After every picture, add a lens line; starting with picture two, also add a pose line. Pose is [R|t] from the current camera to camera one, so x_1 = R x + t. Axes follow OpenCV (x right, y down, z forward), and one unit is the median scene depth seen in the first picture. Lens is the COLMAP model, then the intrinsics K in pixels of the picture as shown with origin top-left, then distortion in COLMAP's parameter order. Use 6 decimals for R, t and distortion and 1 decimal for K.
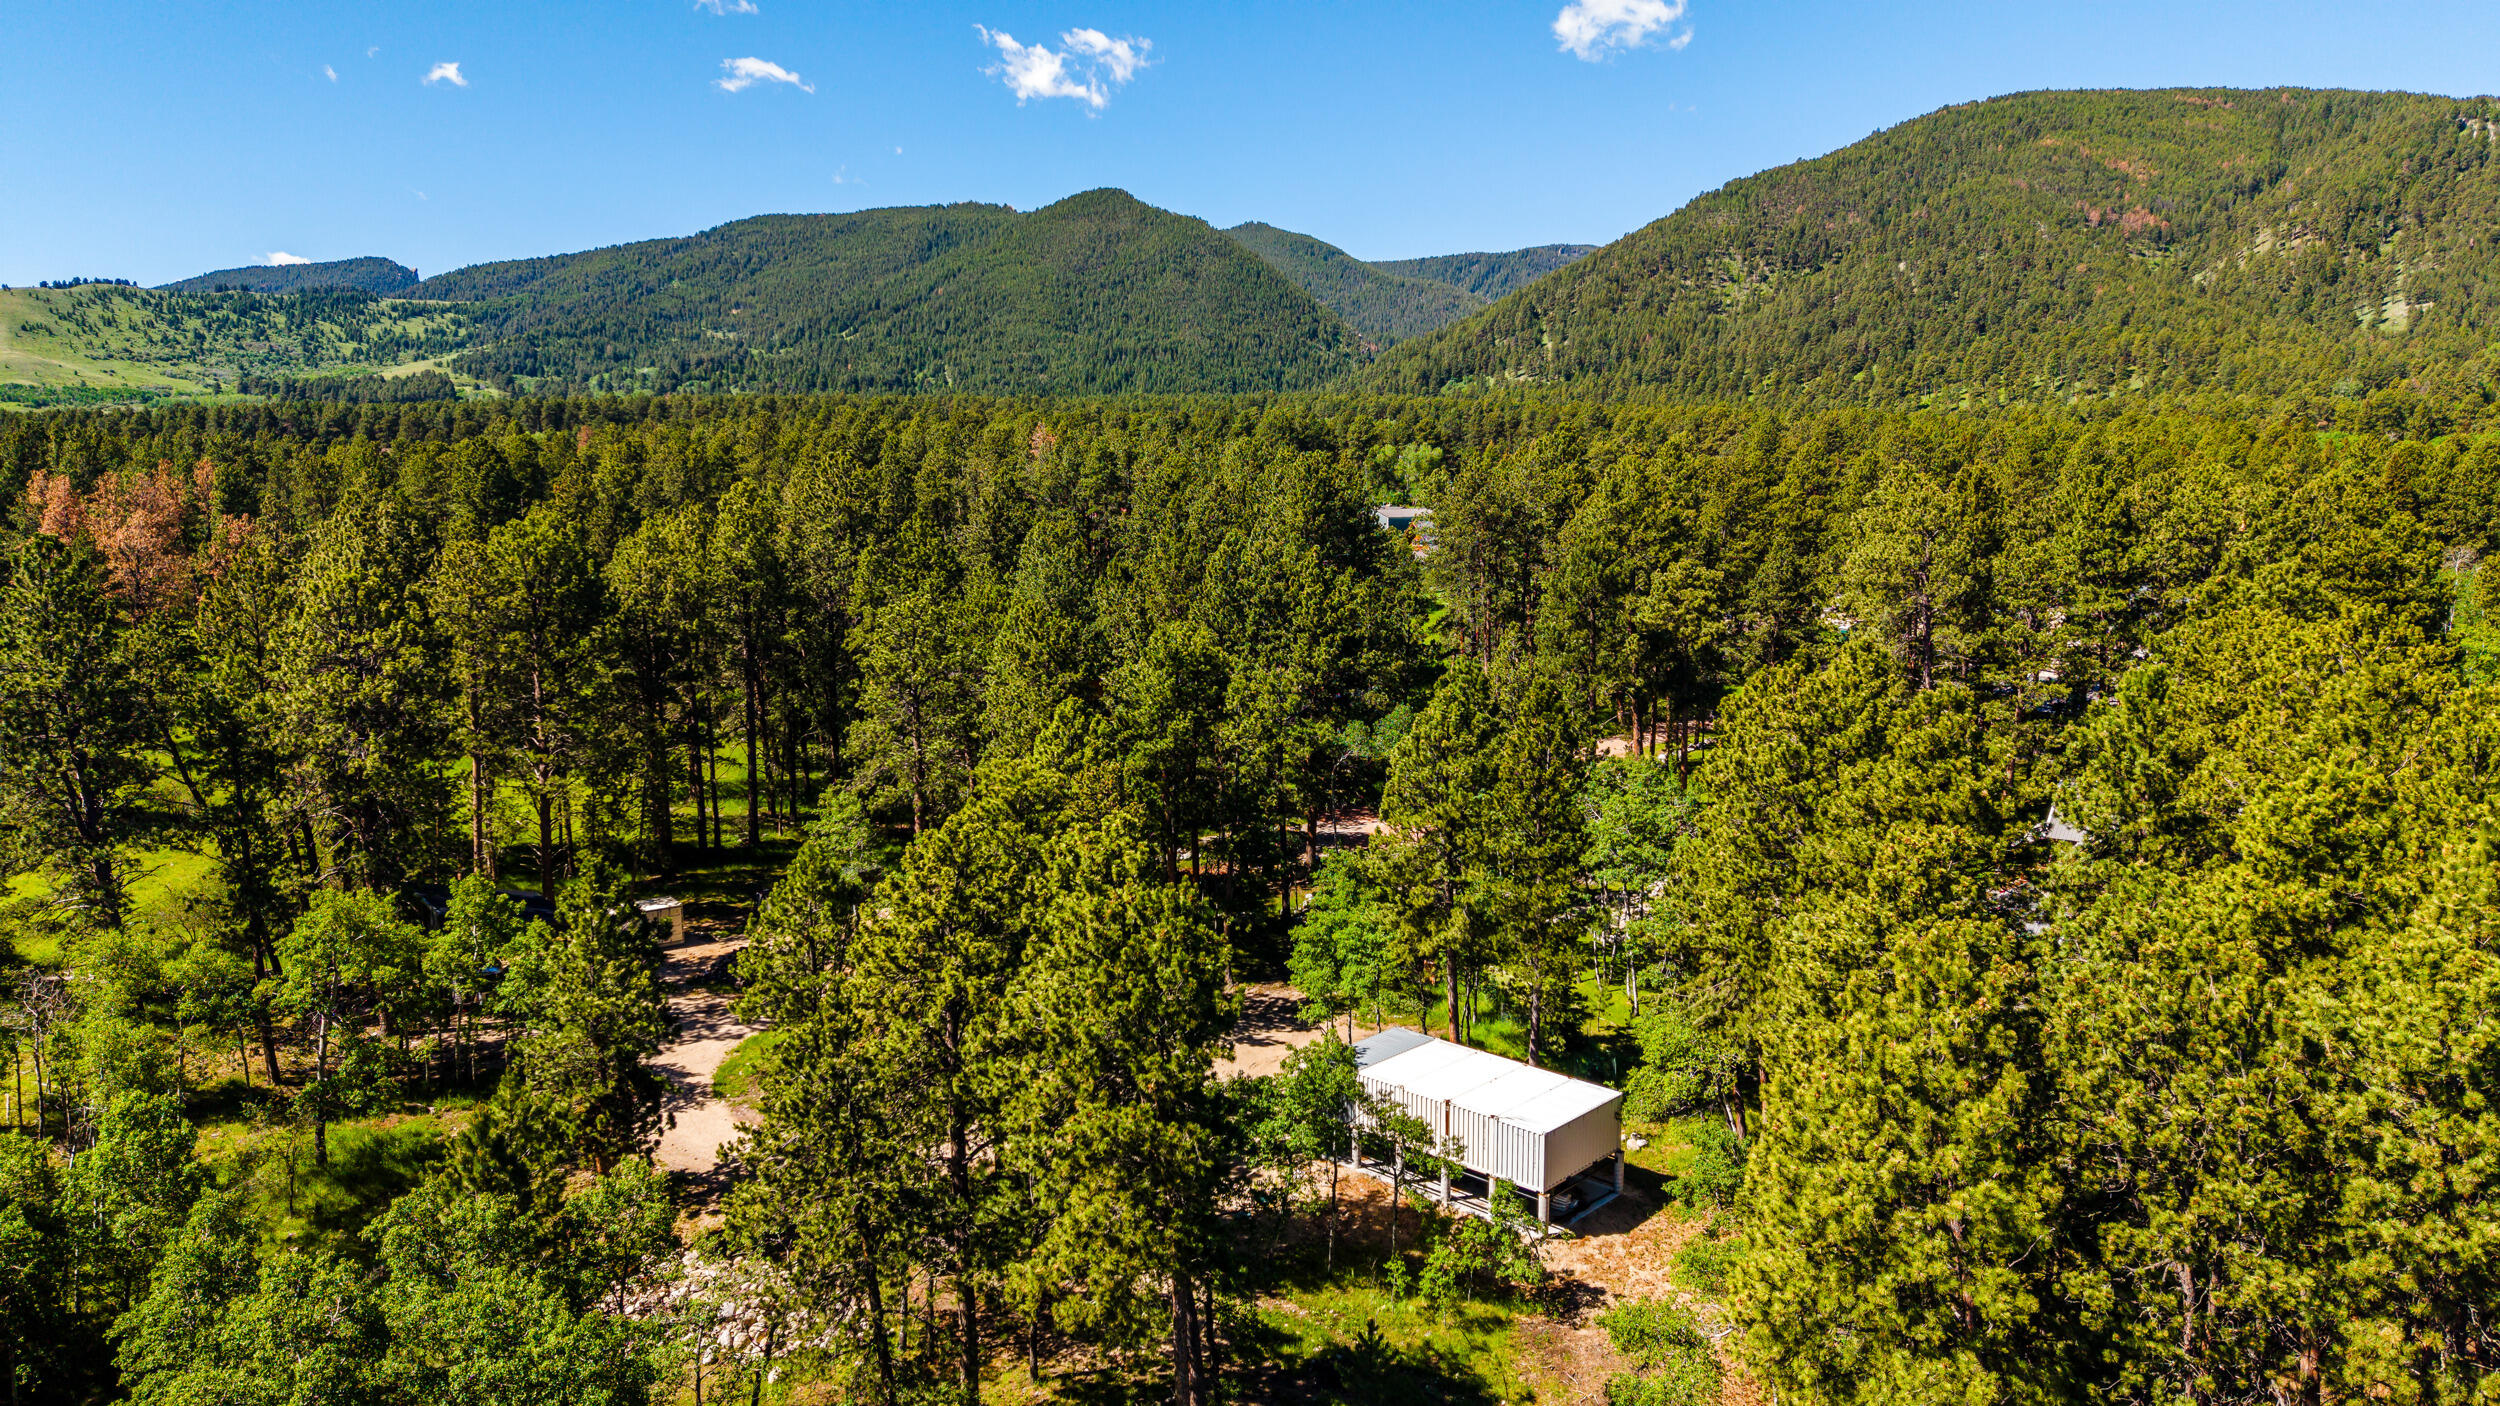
lens RADIAL K [[1678.5, 0, 1232.3], [0, 1678.5, 688.0], [0, 0, 1]] dist [0.046872, -0.043076]
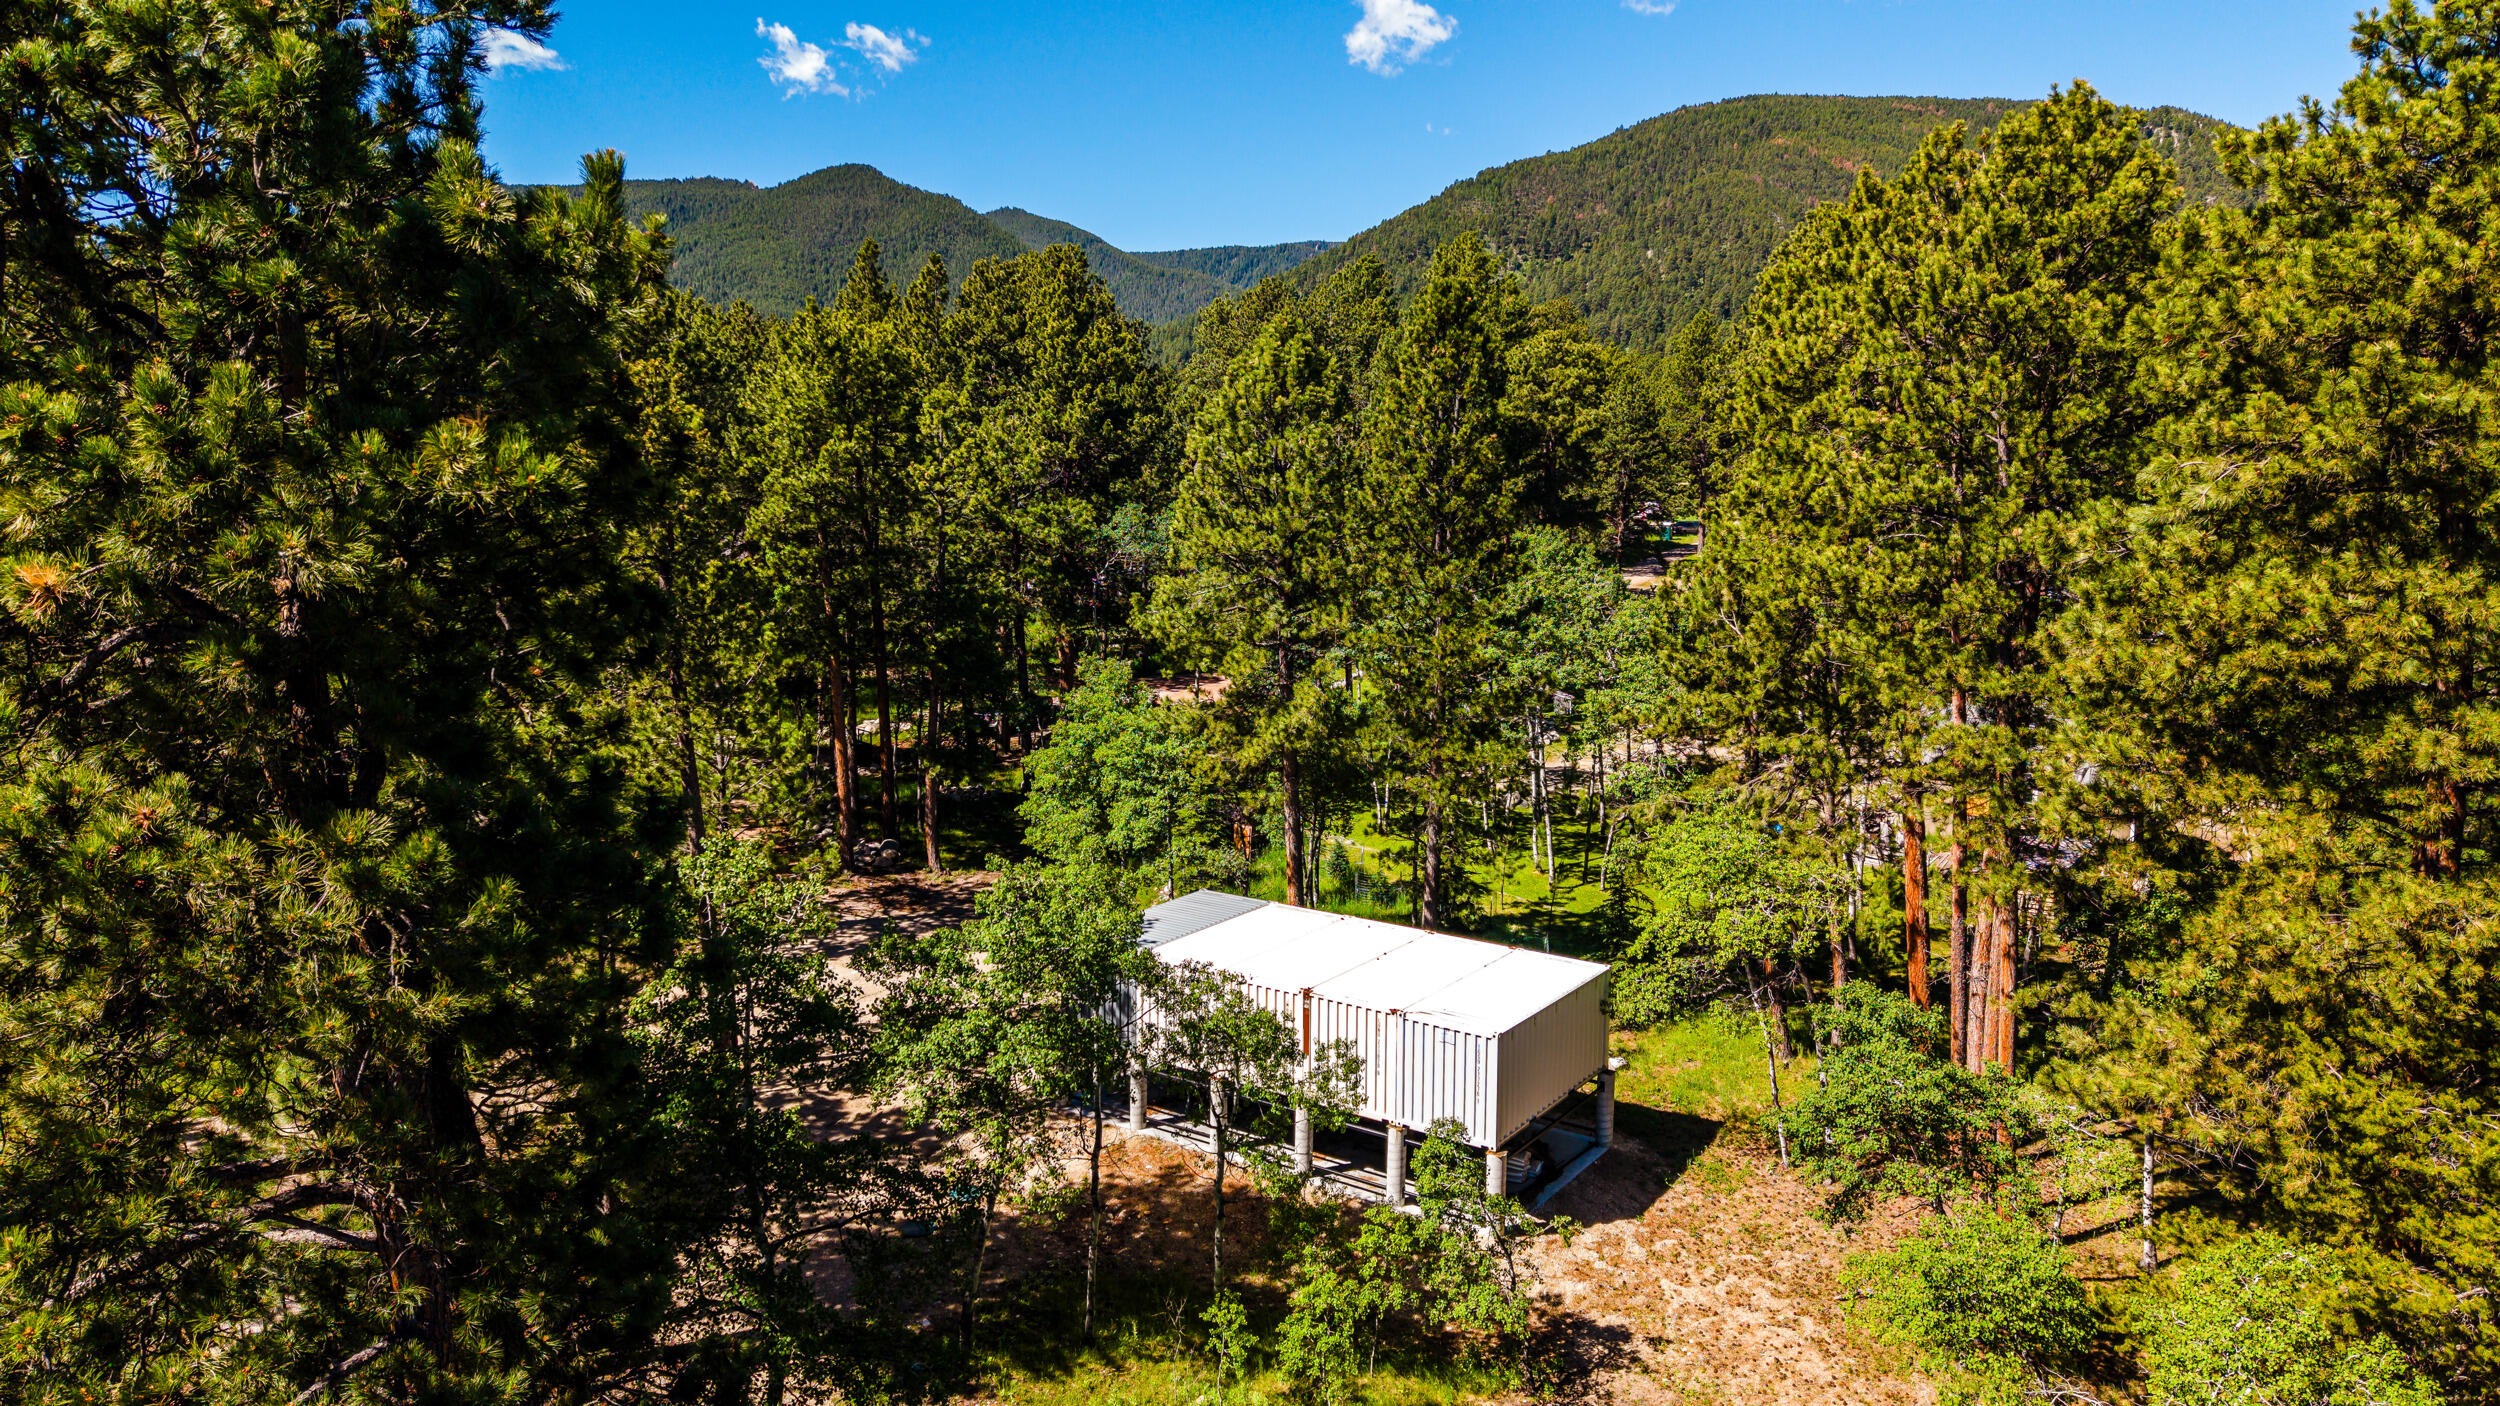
lens RADIAL K [[1678.5, 0, 1239.2], [0, 1678.5, 697.4], [0, 0, 1]] dist [0.046872, -0.043076]
pose [[0.989627, -0.013636, 0.143010, 0.028153], [0.012793, 0.999895, 0.006814, 0.134587], [-0.143088, -0.004914, 0.989698, 0.431334]]
